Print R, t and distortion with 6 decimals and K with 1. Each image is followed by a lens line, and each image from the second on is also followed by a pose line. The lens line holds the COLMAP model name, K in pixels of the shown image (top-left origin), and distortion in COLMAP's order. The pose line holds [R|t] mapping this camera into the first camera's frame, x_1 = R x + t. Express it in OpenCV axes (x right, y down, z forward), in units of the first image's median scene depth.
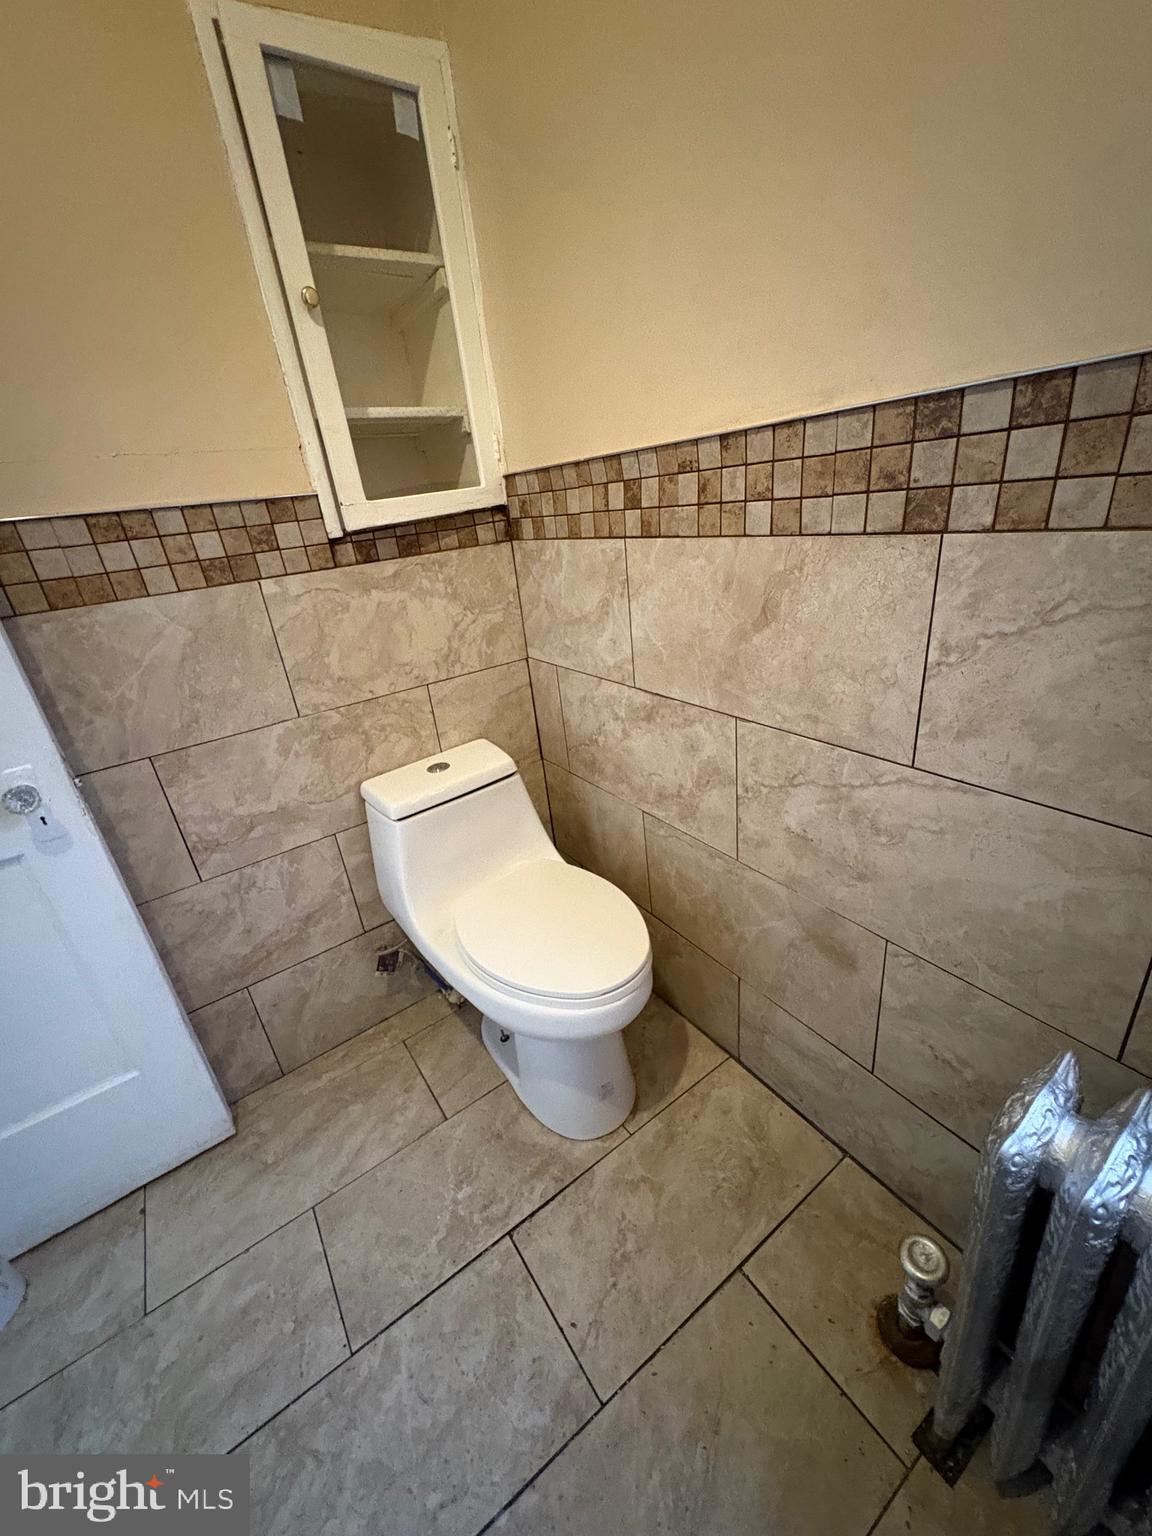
lens RADIAL K [[614.1, 0, 577.5], [0, 614.1, 765.1], [0, 0, 1]] dist [-0.004270, 0.000647]
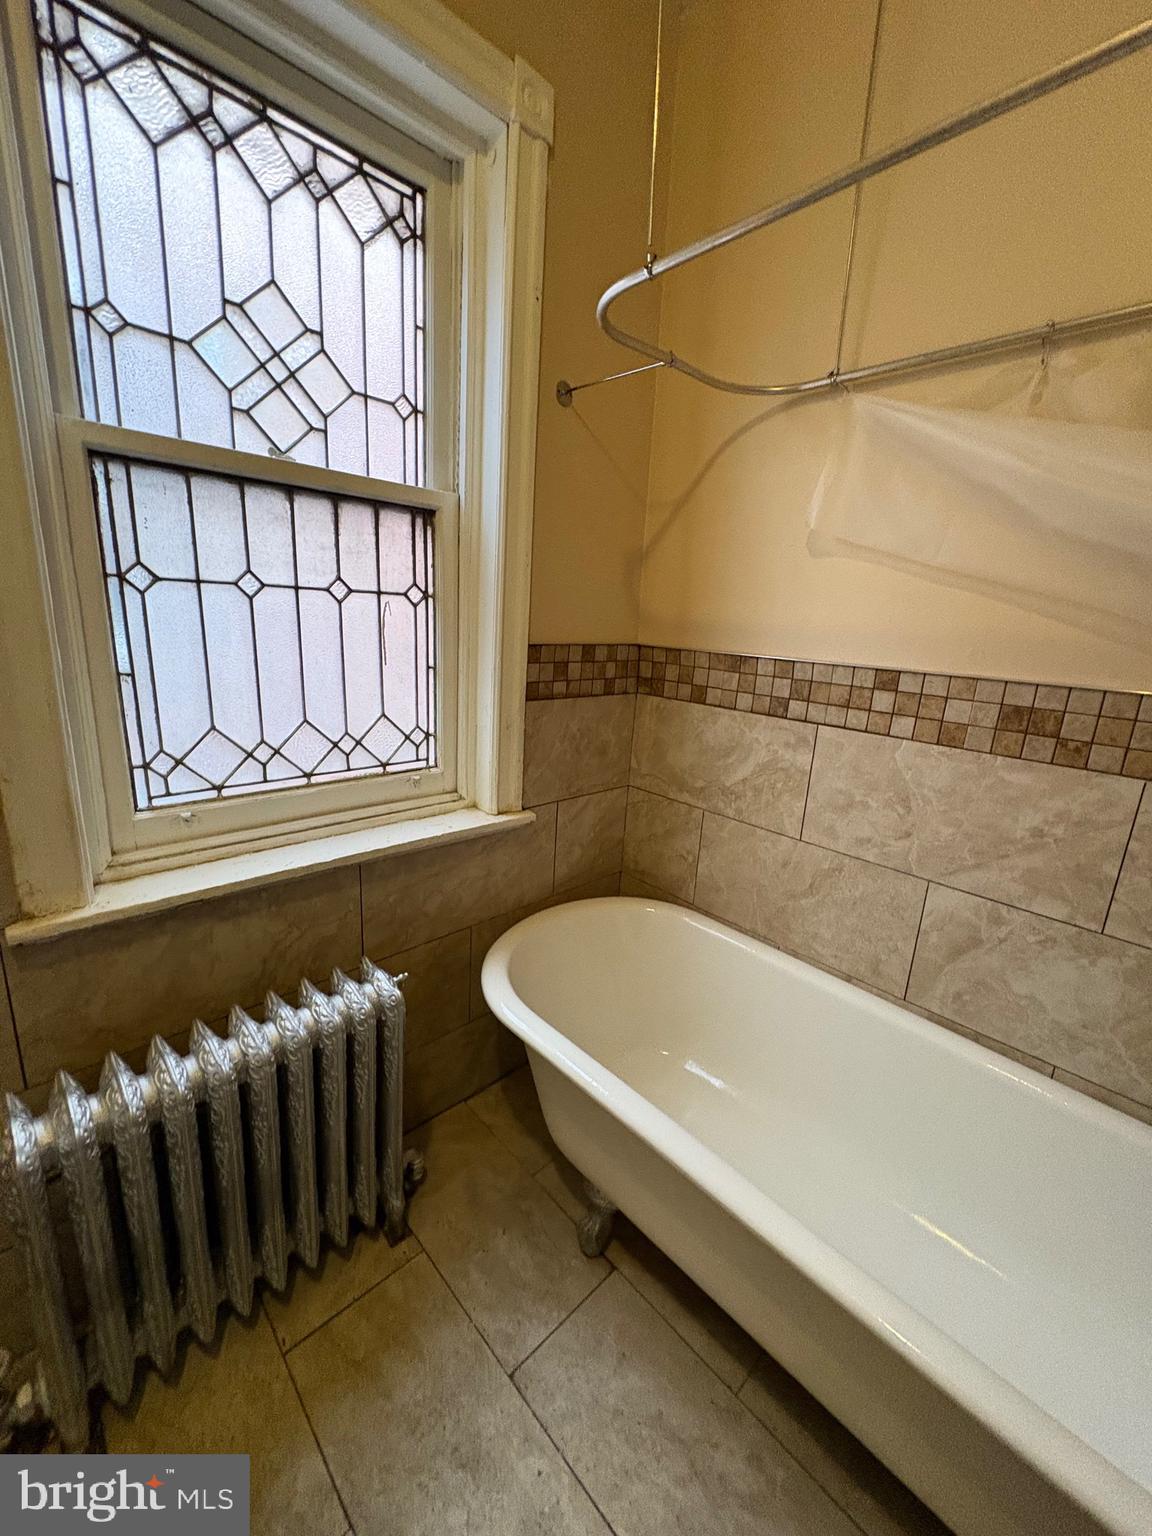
lens RADIAL K [[614.1, 0, 574.6], [0, 614.1, 763.8], [0, 0, 1]] dist [-0.004270, 0.000647]
pose [[-0.171142, -0.140534, 0.975172, -0.790010], [0.354385, 0.914750, 0.194020, -0.044896], [-0.919305, 0.378791, -0.106749, -0.398239]]
